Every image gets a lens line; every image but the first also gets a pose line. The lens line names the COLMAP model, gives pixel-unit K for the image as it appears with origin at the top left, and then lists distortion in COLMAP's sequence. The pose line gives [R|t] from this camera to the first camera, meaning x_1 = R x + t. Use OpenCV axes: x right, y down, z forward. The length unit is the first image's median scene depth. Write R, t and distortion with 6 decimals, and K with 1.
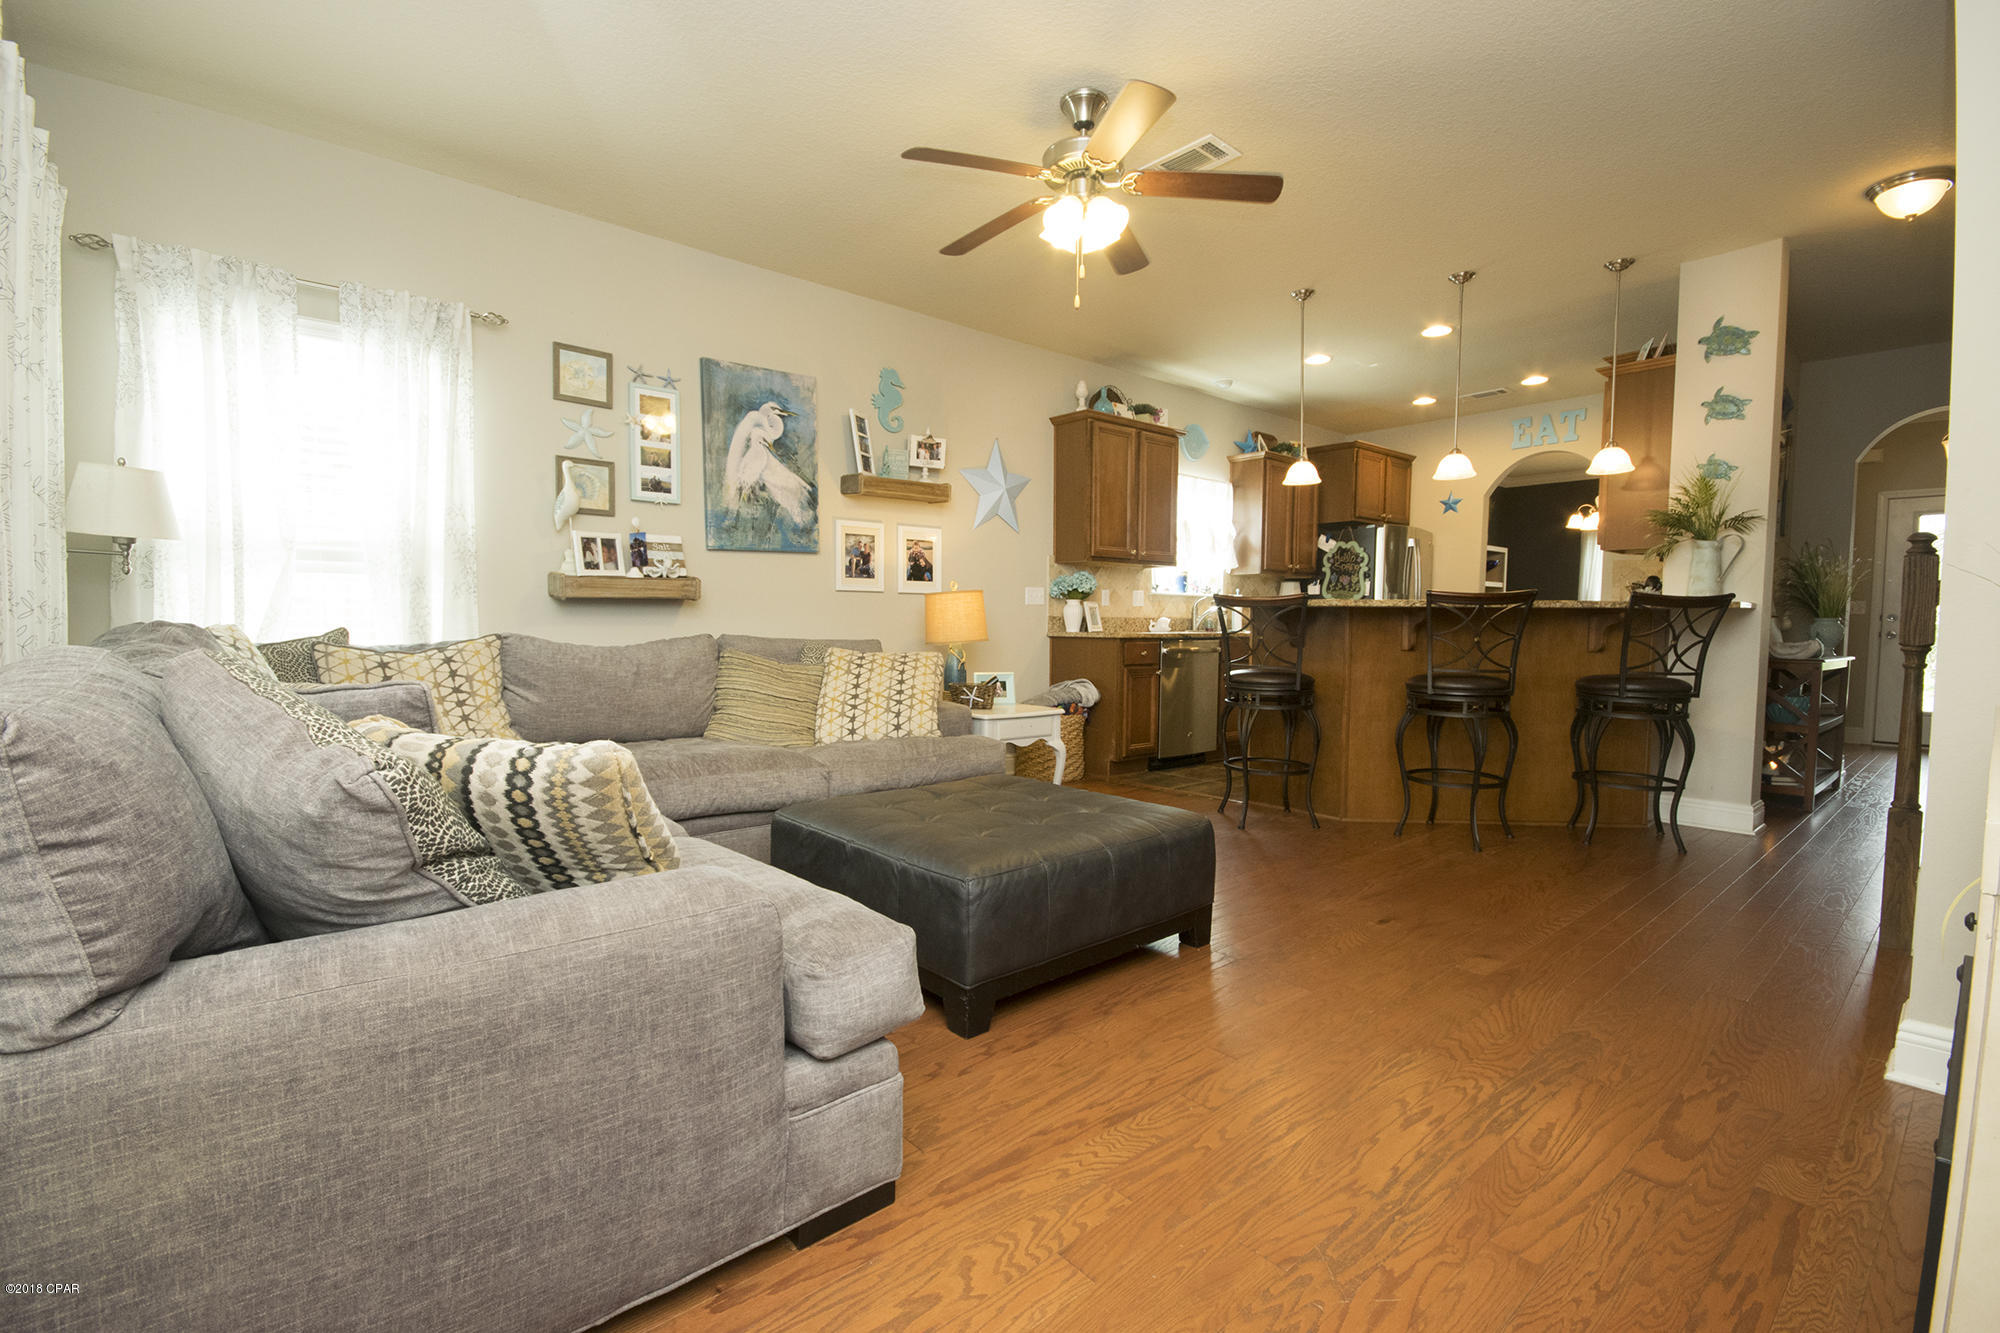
lens RADIAL K [[896.2, 0, 1000.0], [0, 896.2, 666.5], [0, 0, 1]] dist [-0.002863, -0.000713]
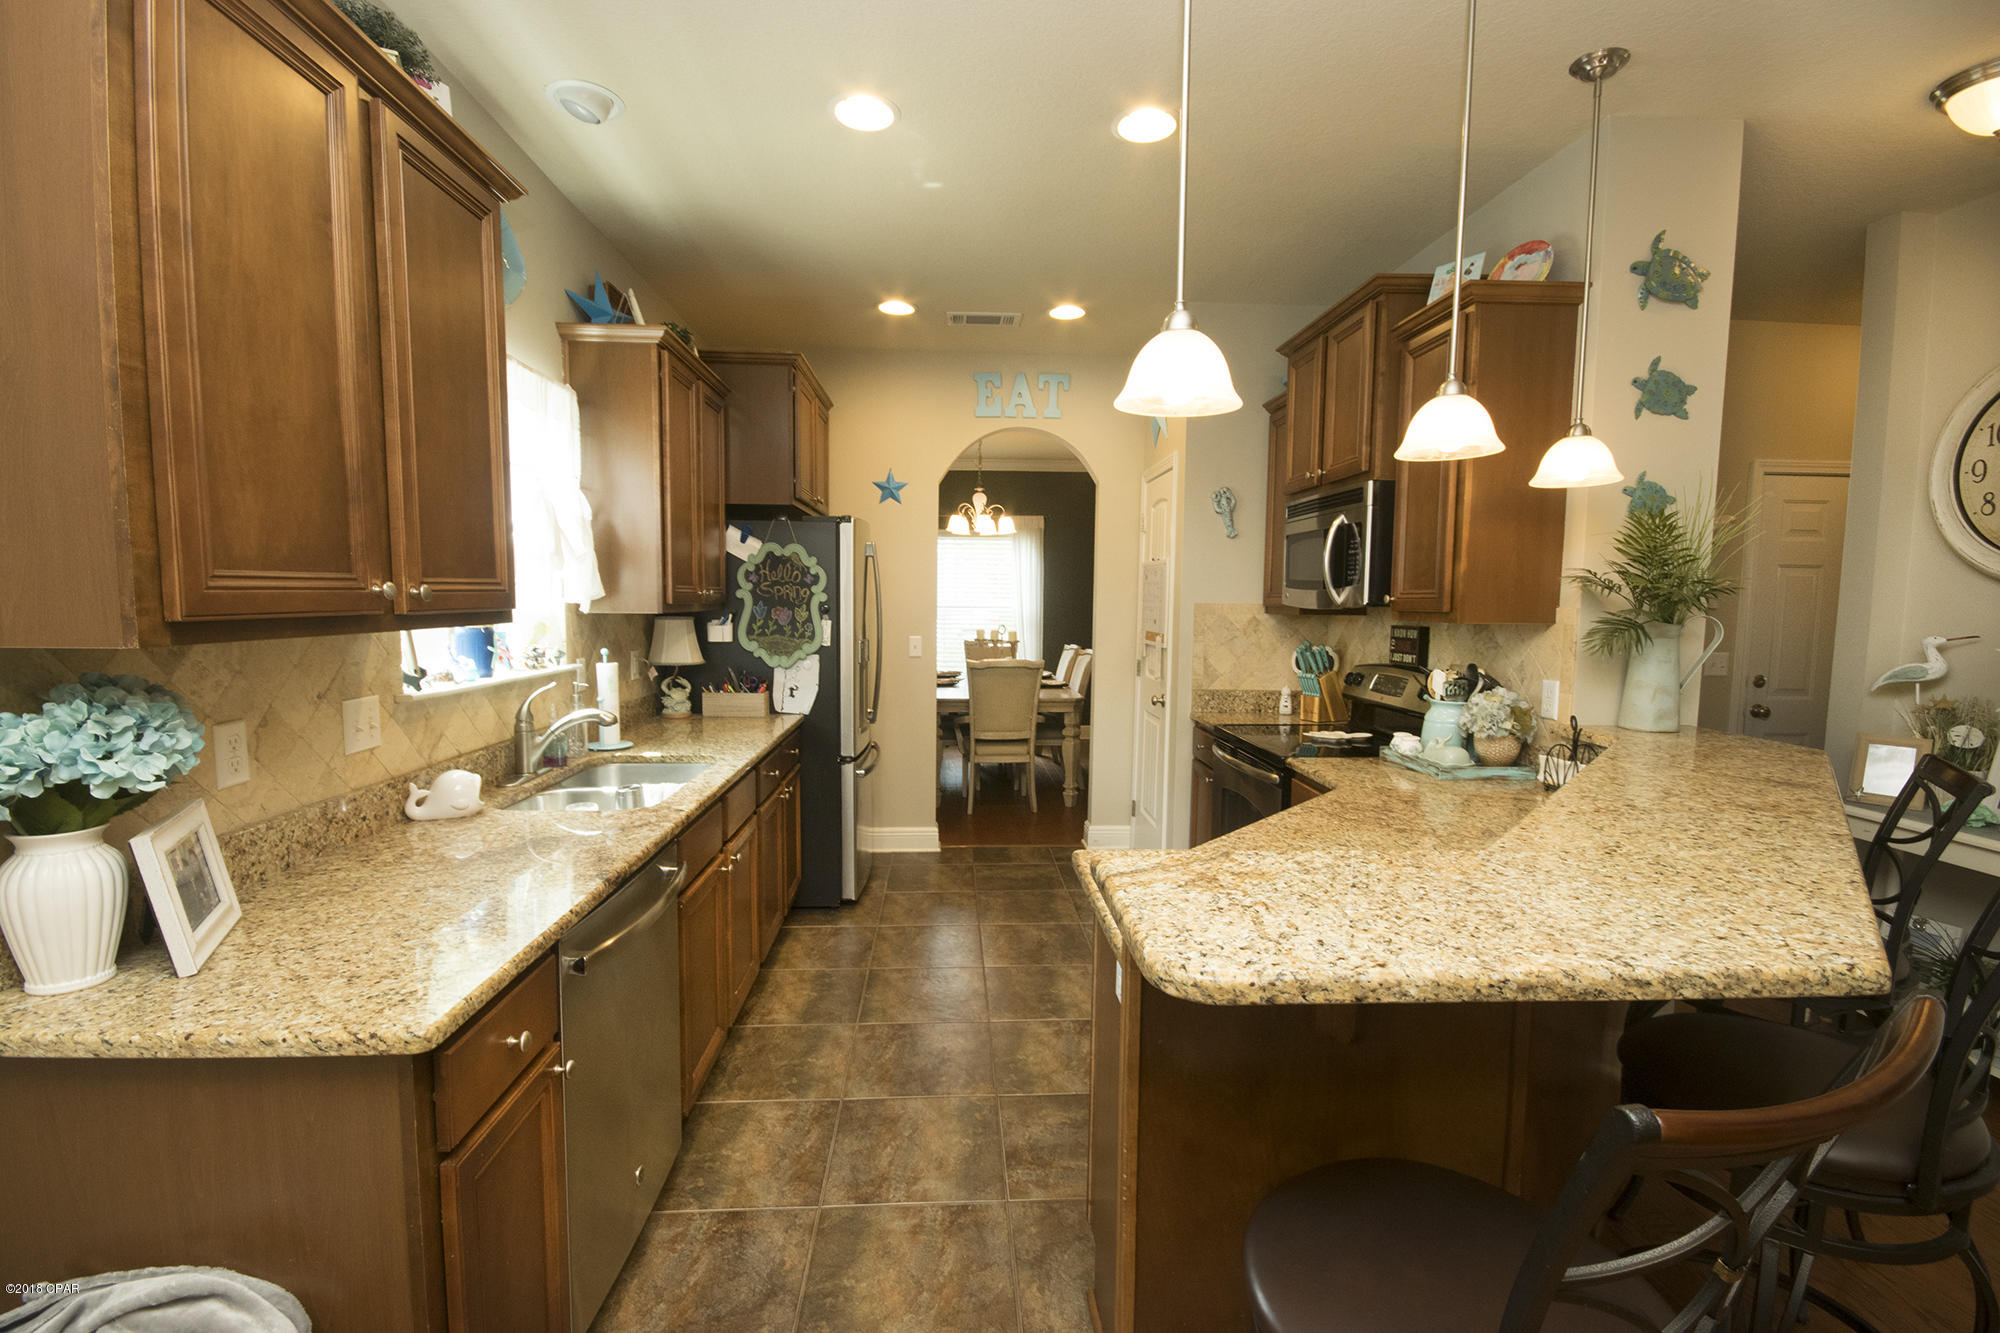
lens RADIAL K [[896.2, 0, 1000.0], [0, 896.2, 666.5], [0, 0, 1]] dist [-0.002863, -0.000713]
pose [[0.615631, -0.062698, 0.785536, 0.048285], [0.030071, 0.997973, 0.056086, -0.095784], [-0.787460, -0.010906, 0.616269, 0.591550]]
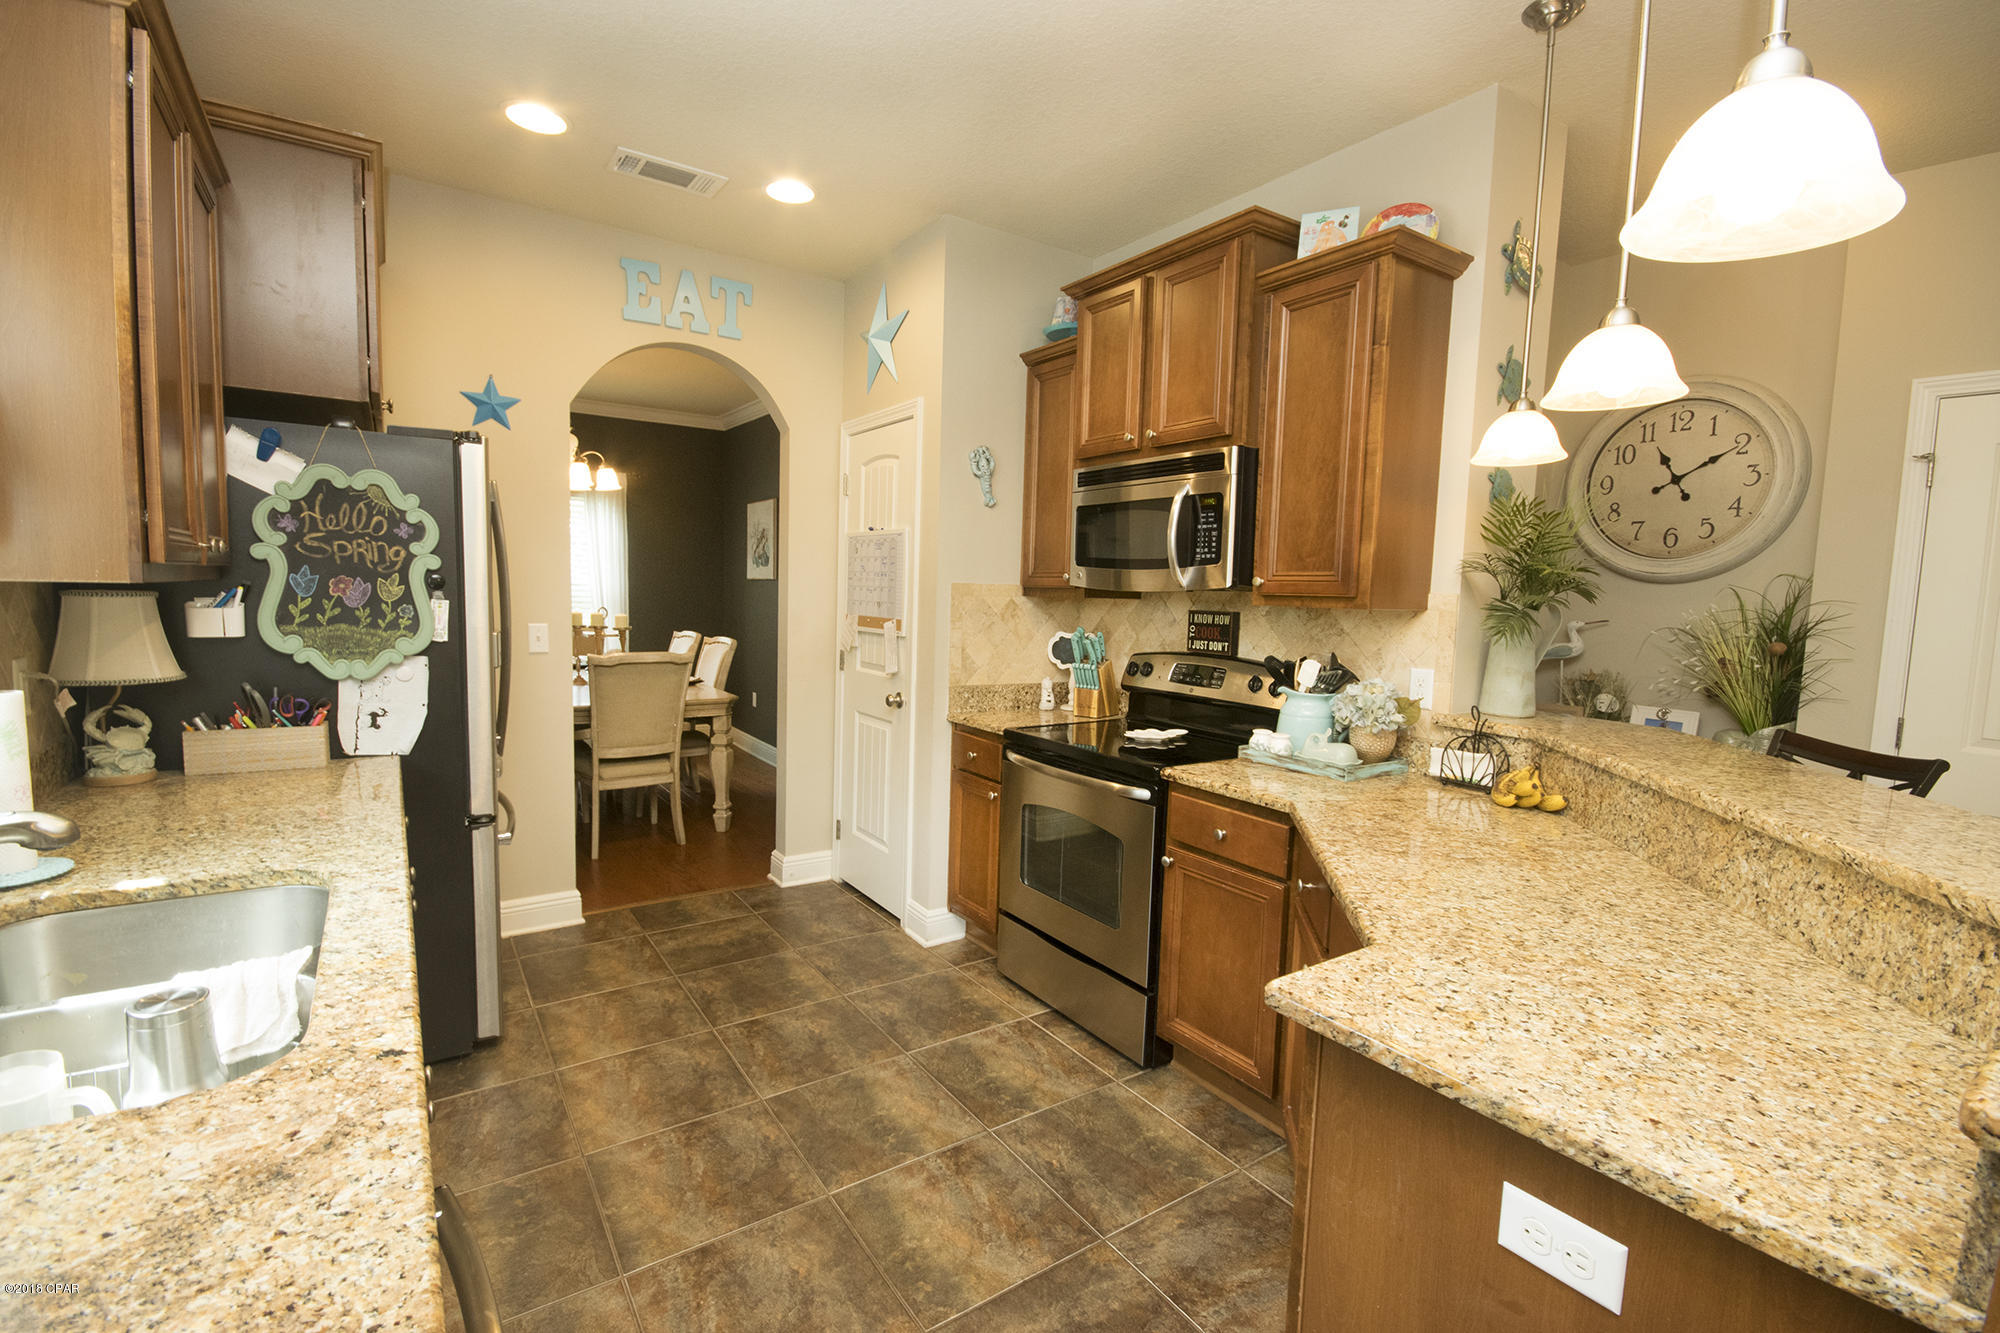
lens RADIAL K [[887.8, 0, 1000.0], [0, 887.8, 666.5], [0, 0, 1]] dist [0.001224, -0.000317]
pose [[0.117681, -0.091501, 0.988827, 0.107544], [0.016432, 0.995789, 0.090189, -0.098081], [-0.992915, 0.005635, 0.118689, 0.764577]]
